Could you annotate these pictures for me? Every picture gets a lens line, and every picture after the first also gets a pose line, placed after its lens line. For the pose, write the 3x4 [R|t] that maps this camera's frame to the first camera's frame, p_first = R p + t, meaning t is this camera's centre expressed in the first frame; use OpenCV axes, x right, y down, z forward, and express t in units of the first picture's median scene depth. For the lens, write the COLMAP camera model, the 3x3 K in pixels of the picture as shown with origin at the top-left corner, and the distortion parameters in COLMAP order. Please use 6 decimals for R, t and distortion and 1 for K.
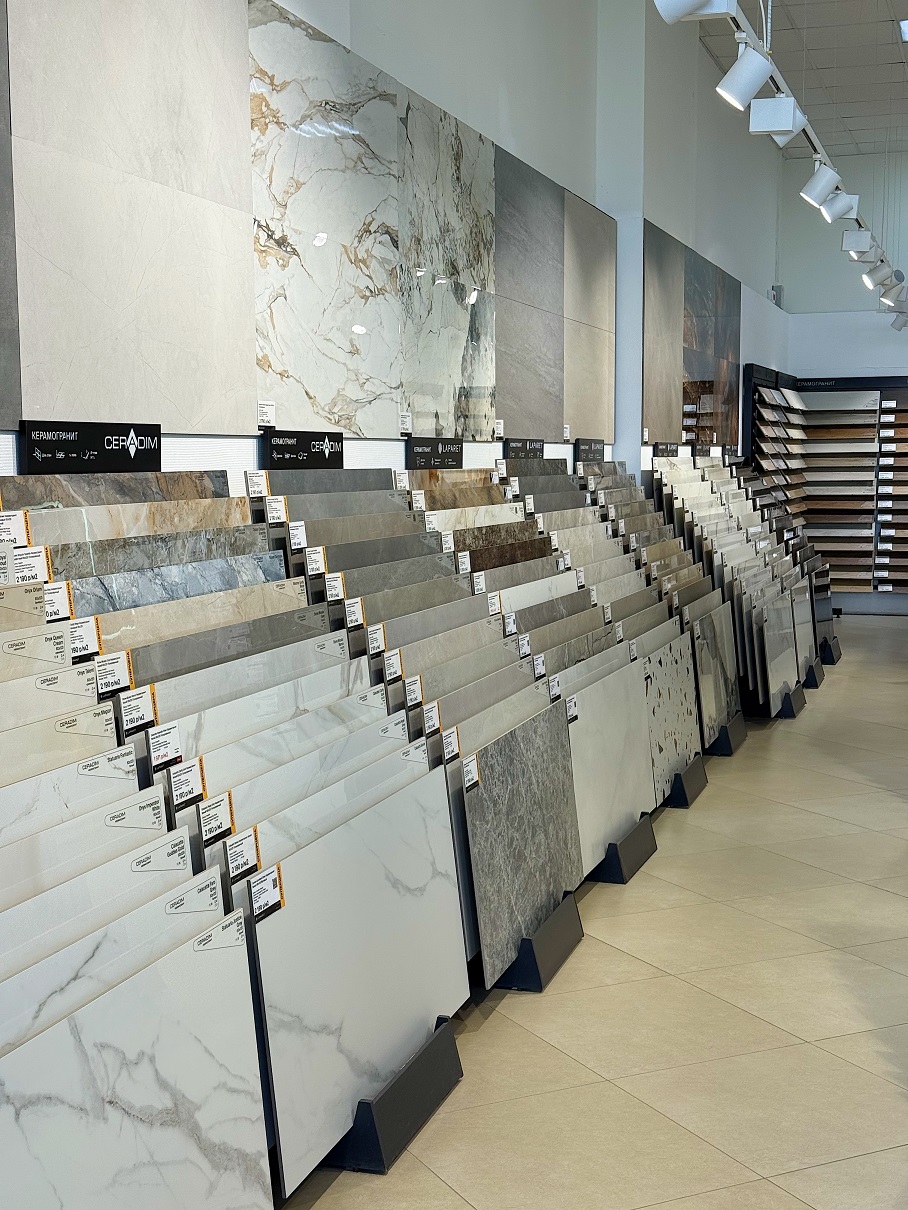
lens RADIAL K [[1697.0, 0, 458.2], [0, 1697.0, 610.2], [0, 0, 1]] dist [0.134157, 0.000000]
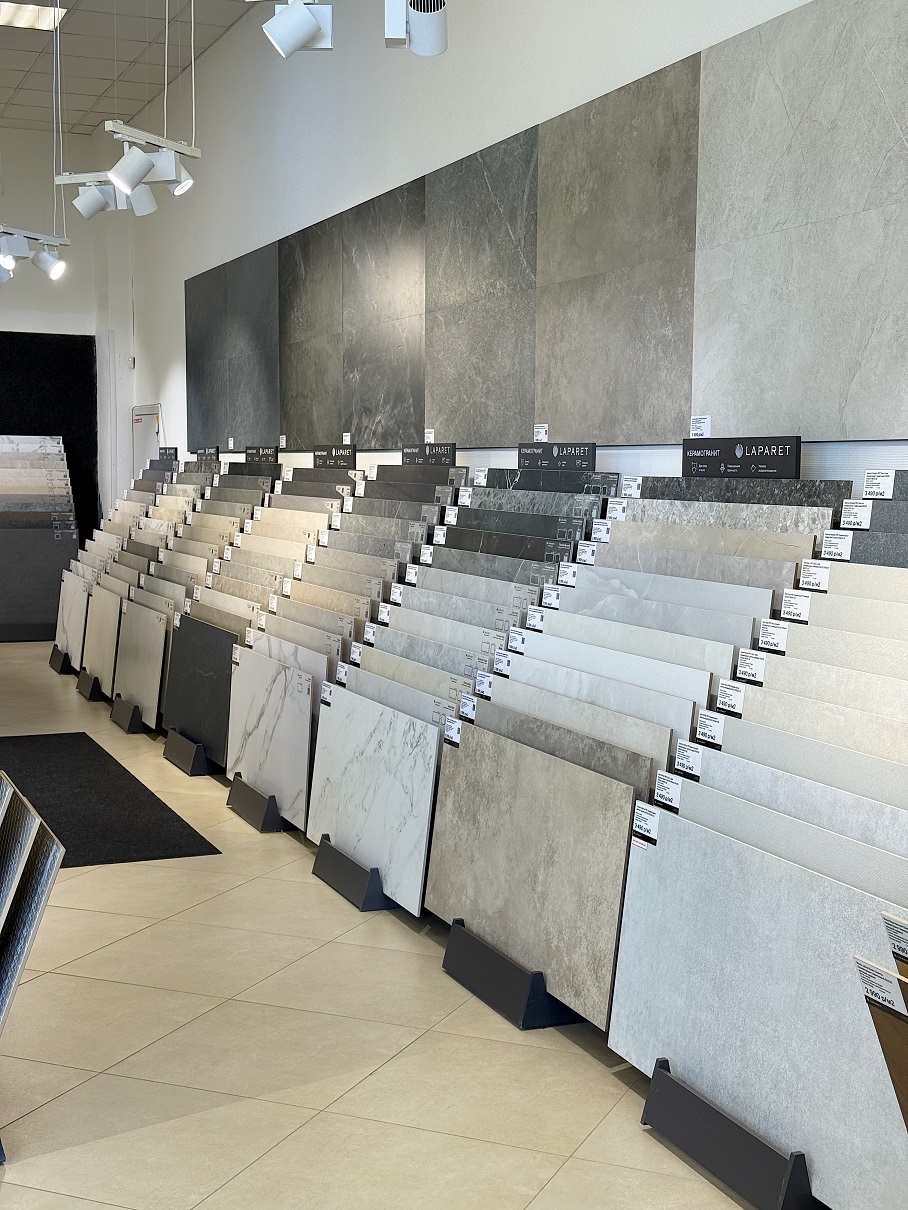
lens RADIAL K [[1697.0, 0, 456.6], [0, 1697.0, 608.2], [0, 0, 1]] dist [0.134157, 0.000000]
pose [[-0.765941, 0.044173, -0.641392, 0.584024], [-0.073565, 0.985063, 0.155692, -0.128453], [0.638688, 0.166435, -0.751250, 1.417017]]
